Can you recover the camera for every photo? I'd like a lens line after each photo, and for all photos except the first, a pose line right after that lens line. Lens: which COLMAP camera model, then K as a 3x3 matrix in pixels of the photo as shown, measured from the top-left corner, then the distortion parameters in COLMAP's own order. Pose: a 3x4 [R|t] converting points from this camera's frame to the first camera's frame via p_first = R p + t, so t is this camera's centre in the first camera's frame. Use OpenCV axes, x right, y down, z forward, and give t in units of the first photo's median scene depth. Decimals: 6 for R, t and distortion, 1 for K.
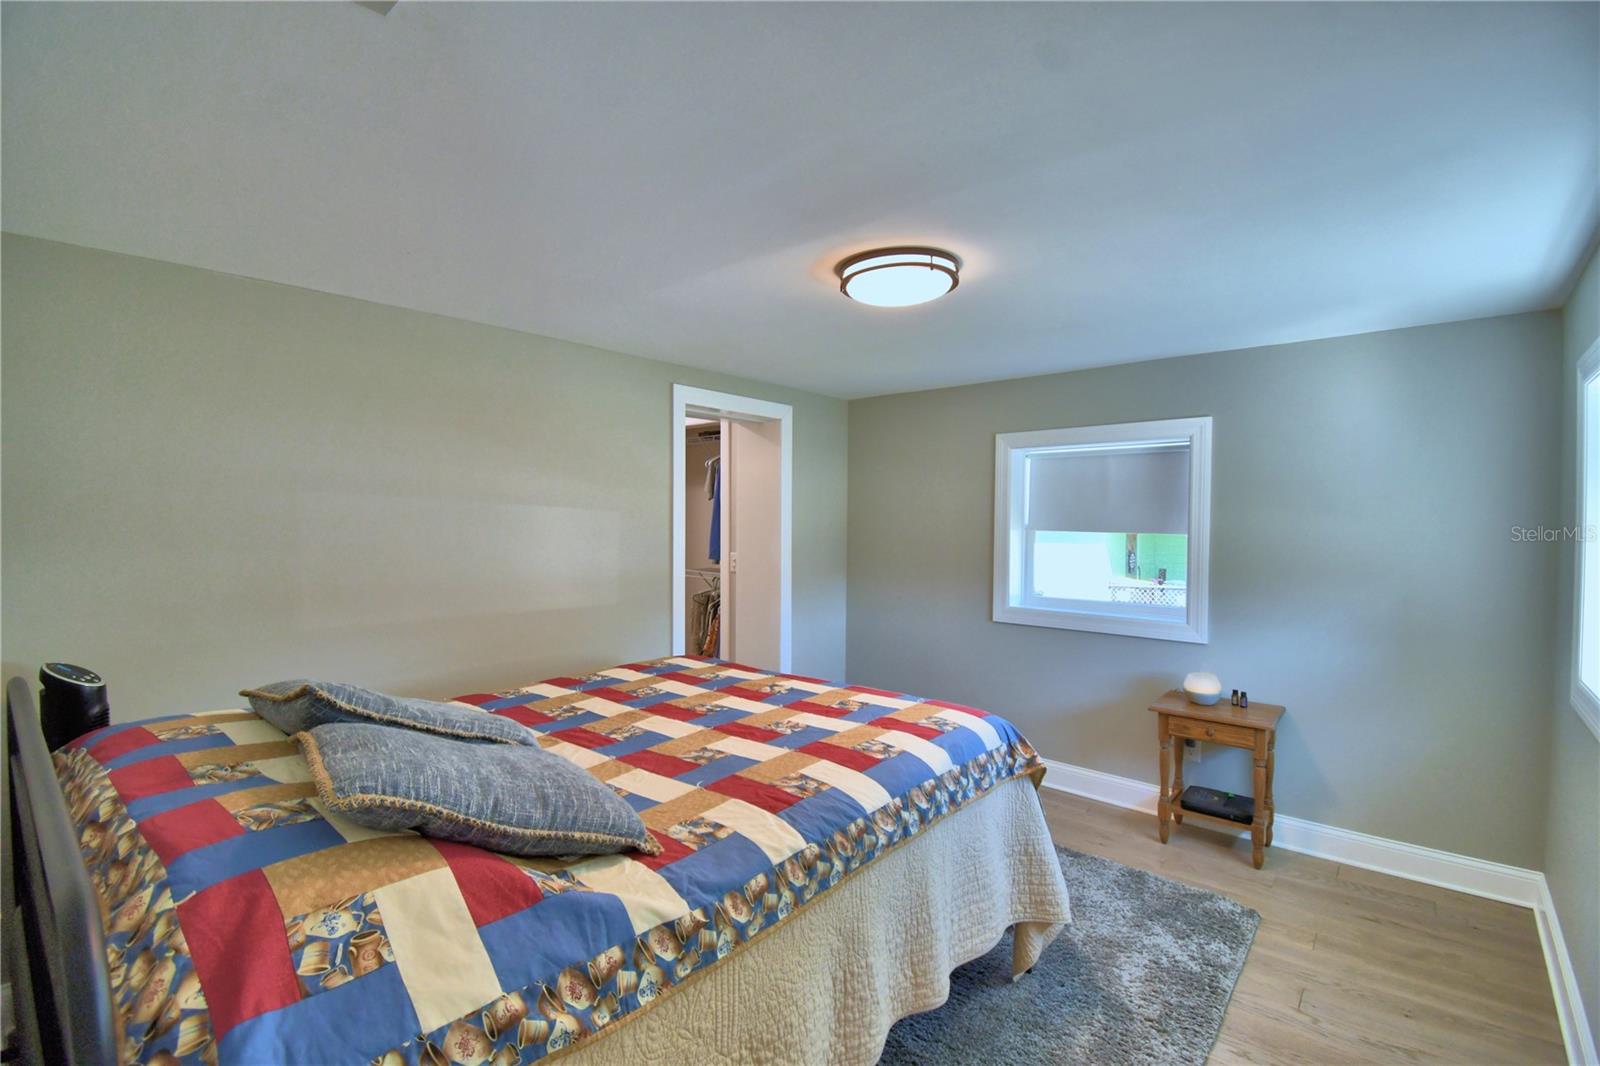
lens RADIAL K [[715.6, 0, 791.2], [0, 715.6, 531.7], [0, 0, 1]] dist [-0.000917, -0.018265]
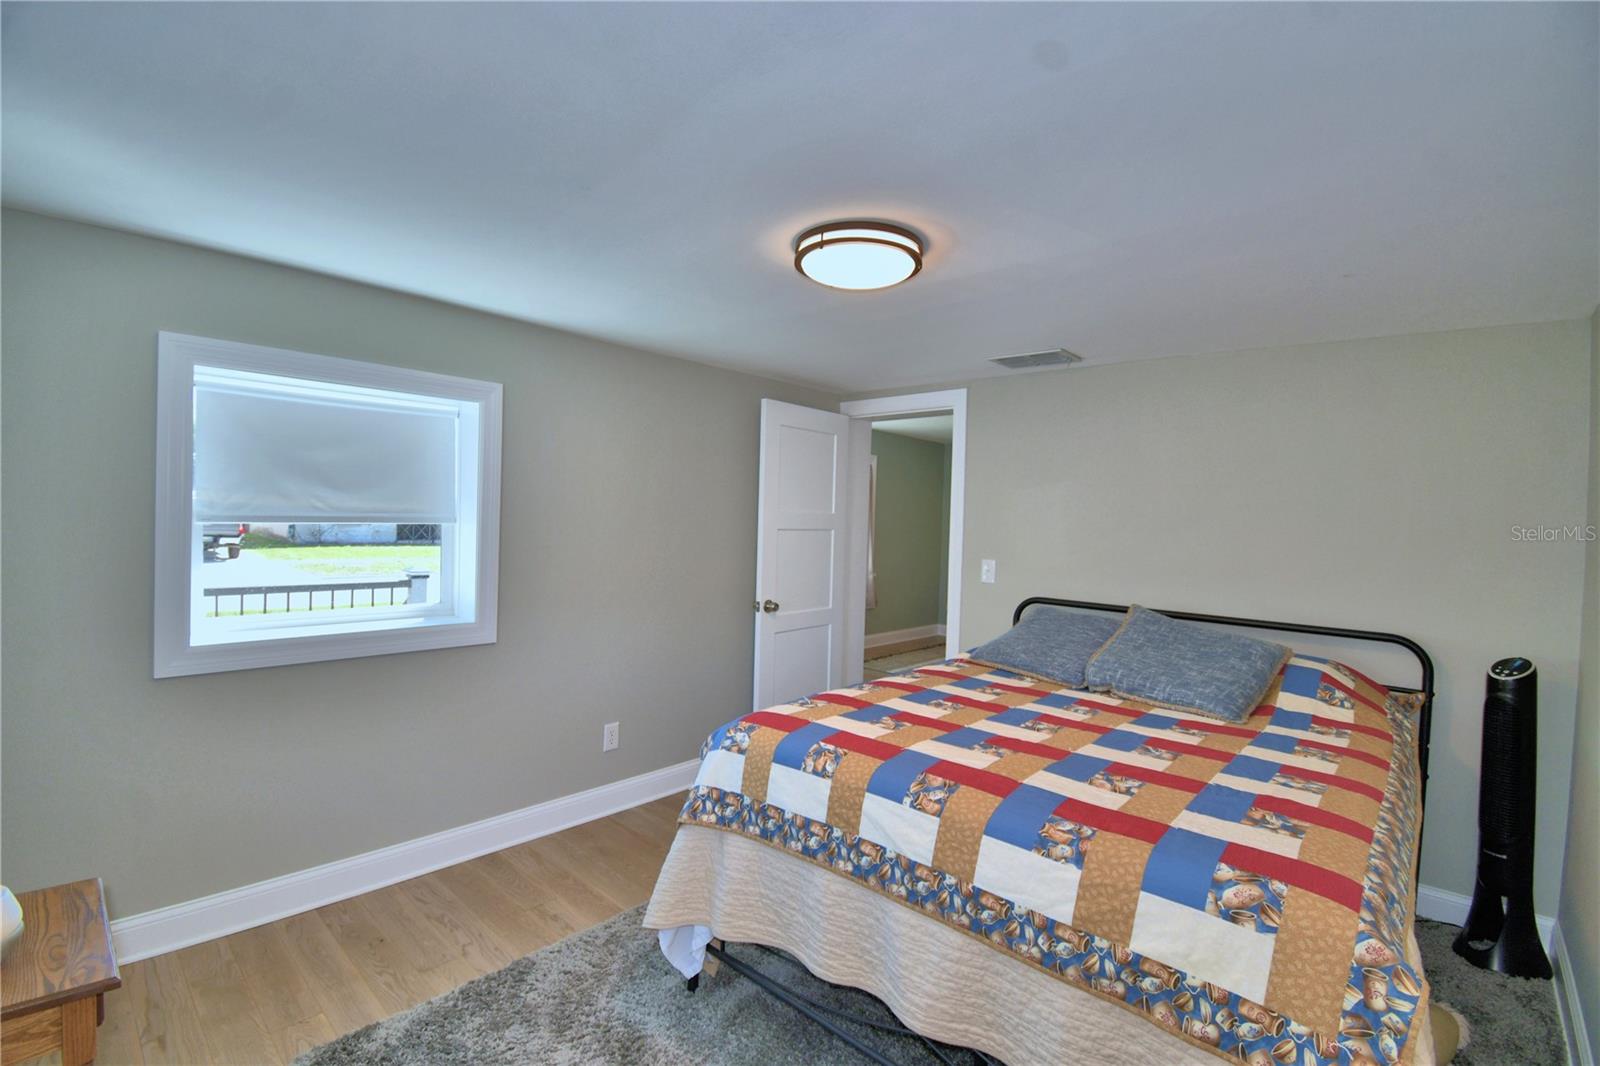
lens RADIAL K [[715.6, 0, 791.2], [0, 715.6, 531.7], [0, 0, 1]] dist [-0.000917, -0.018265]
pose [[-0.998932, -0.035669, 0.029373, 0.195824], [-0.034475, 0.998597, 0.040192, -0.035783], [-0.030765, 0.039137, -0.998760, 1.954560]]
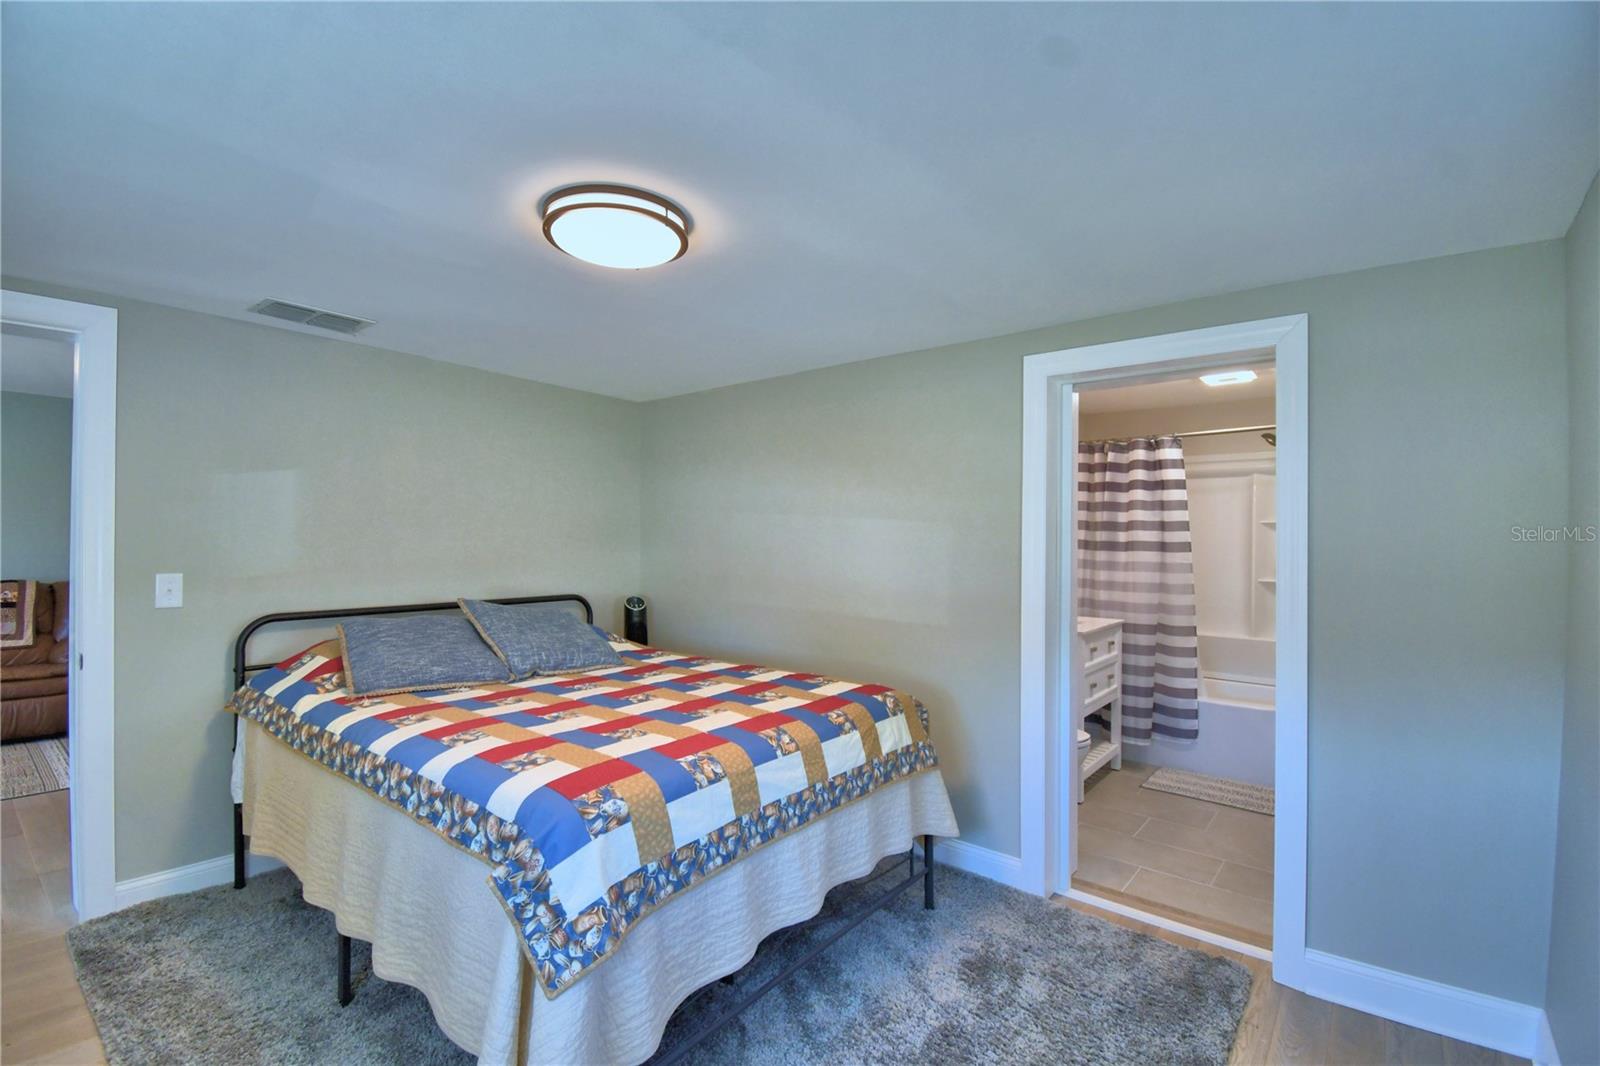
lens RADIAL K [[715.6, 0, 791.2], [0, 715.6, 531.7], [0, 0, 1]] dist [-0.000917, -0.018265]
pose [[0.050495, -0.011345, -0.998660, 0.996979], [-0.029179, 0.999492, -0.012830, -0.000352], [0.998298, 0.029788, 0.050138, 1.180355]]
